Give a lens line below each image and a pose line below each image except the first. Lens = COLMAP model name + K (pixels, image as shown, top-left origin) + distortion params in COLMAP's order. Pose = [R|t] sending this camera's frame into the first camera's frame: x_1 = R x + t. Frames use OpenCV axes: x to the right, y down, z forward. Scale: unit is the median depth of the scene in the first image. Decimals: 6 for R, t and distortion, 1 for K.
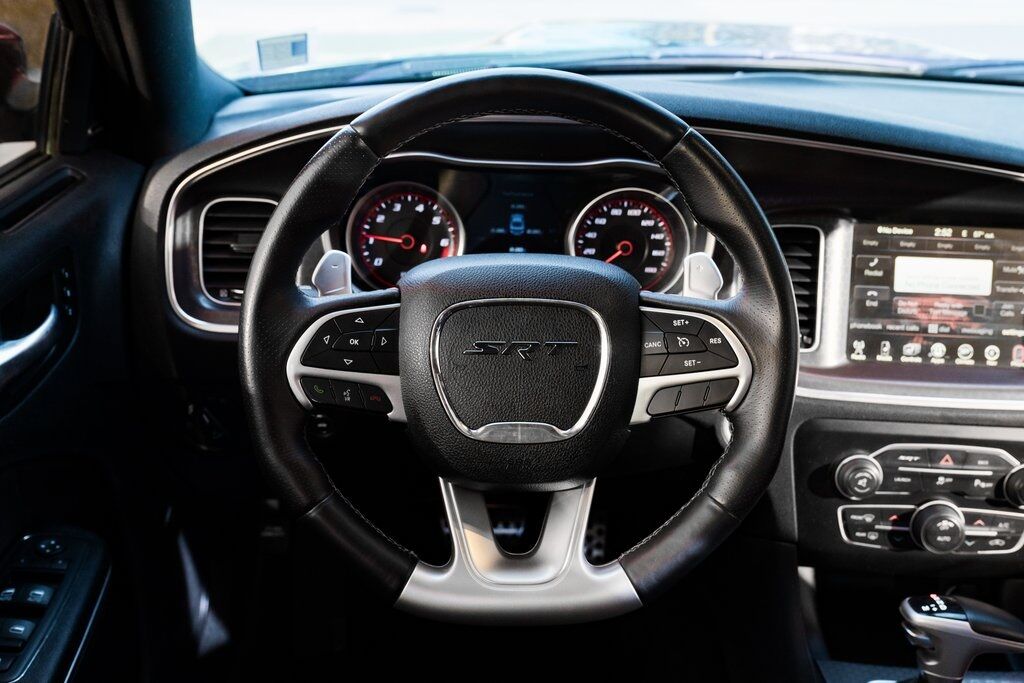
lens RADIAL K [[998.3, 0, 510.1], [0, 998.3, 346.4], [0, 0, 1]] dist [0.010889, 0.010497]
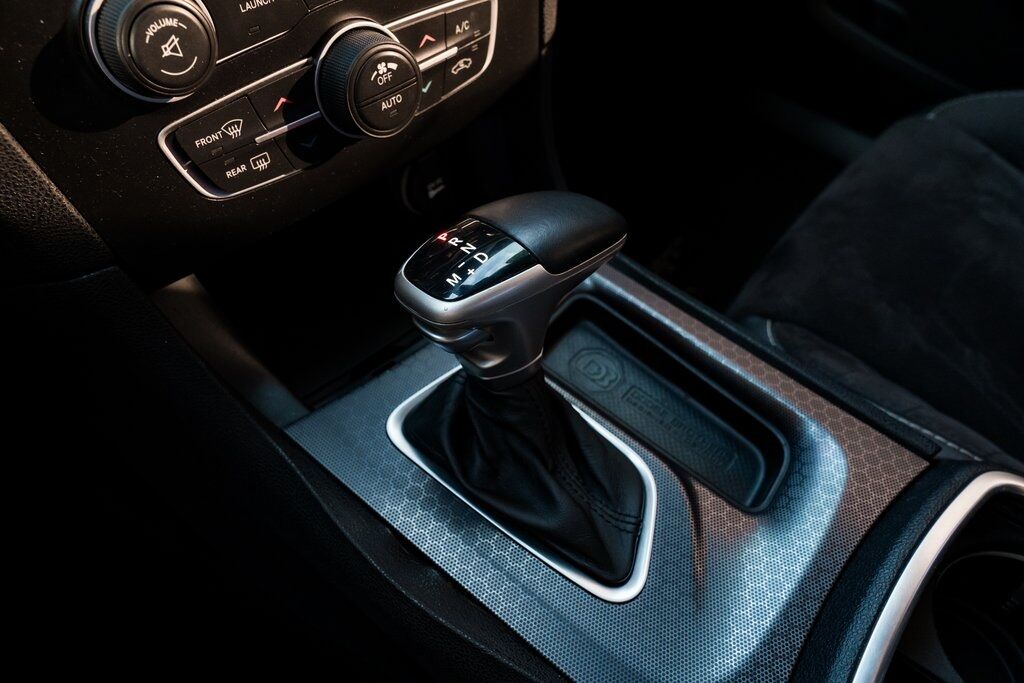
lens RADIAL K [[696.1, 0, 509.2], [0, 696.1, 347.1], [0, 0, 1]] dist [-0.027508, 0.020556]
pose [[0.676974, -0.582513, 0.449873, 0.246445], [0.280977, 0.769483, 0.573540, 0.104999], [-0.680264, -0.261867, 0.684592, 0.680215]]
